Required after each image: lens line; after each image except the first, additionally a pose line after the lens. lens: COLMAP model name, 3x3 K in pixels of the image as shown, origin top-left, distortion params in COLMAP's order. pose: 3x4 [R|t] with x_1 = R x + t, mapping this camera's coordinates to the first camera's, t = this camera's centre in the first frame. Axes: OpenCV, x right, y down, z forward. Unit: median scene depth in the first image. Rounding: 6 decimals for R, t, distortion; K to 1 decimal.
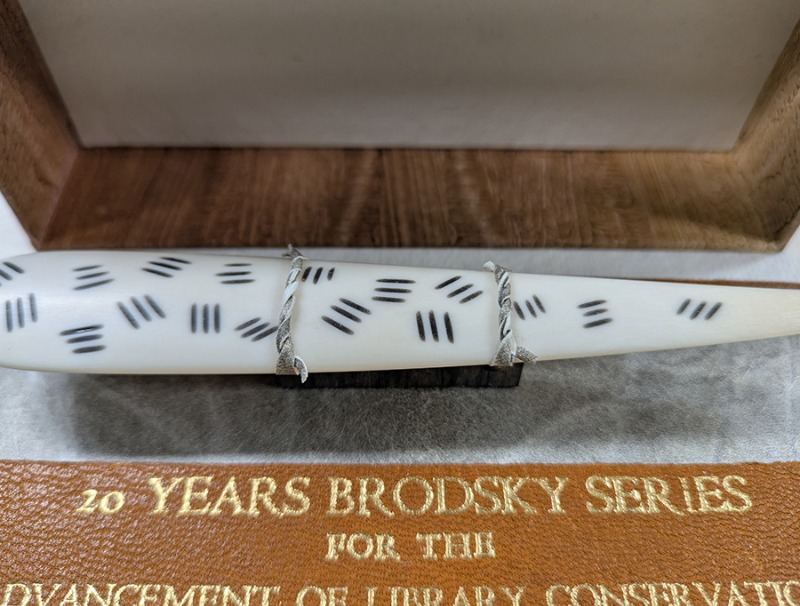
lens RADIAL K [[657.1, 0, 403.7], [0, 657.1, 283.0], [0, 0, 1]] dist [-0.045878, -0.002567]
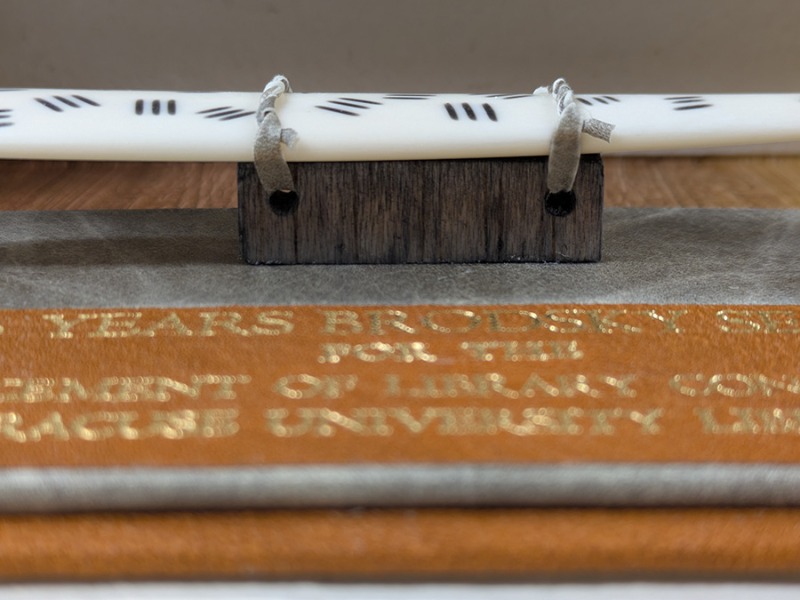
lens RADIAL K [[1212.1, 0, 416.9], [0, 1212.1, 300.3], [0, 0, 1]] dist [0.029902, 0.011095]
pose [[0.999440, -0.025274, 0.021934, -0.046789], [0.032920, 0.860299, -0.508726, 0.920426], [-0.006012, 0.509163, 0.860649, -0.054871]]
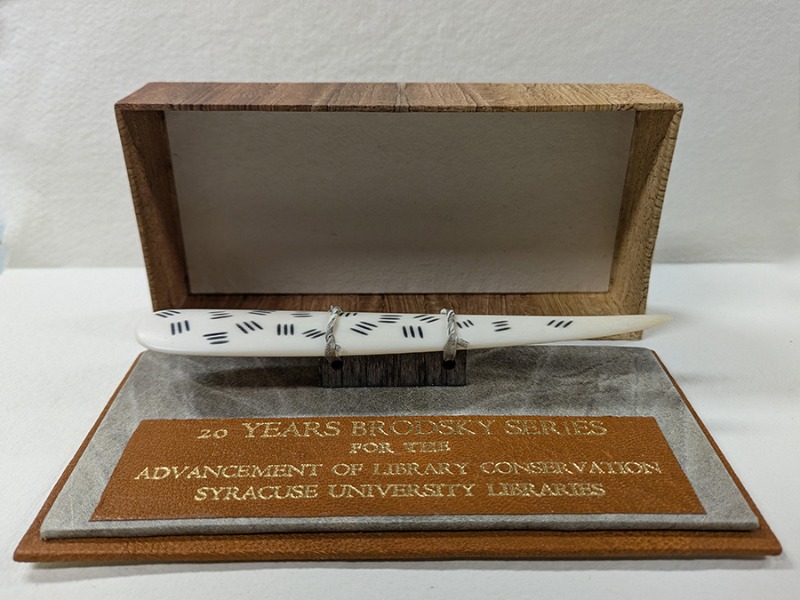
lens RADIAL K [[654.1, 0, 425.6], [0, 654.1, 272.7], [0, 0, 1]] dist [0.015988, -0.003738]
pose [[0.999340, -0.016478, 0.032372, 0.026990], [0.029200, 0.894501, -0.446111, 0.719009], [-0.021605, 0.446762, 0.894392, -0.683072]]
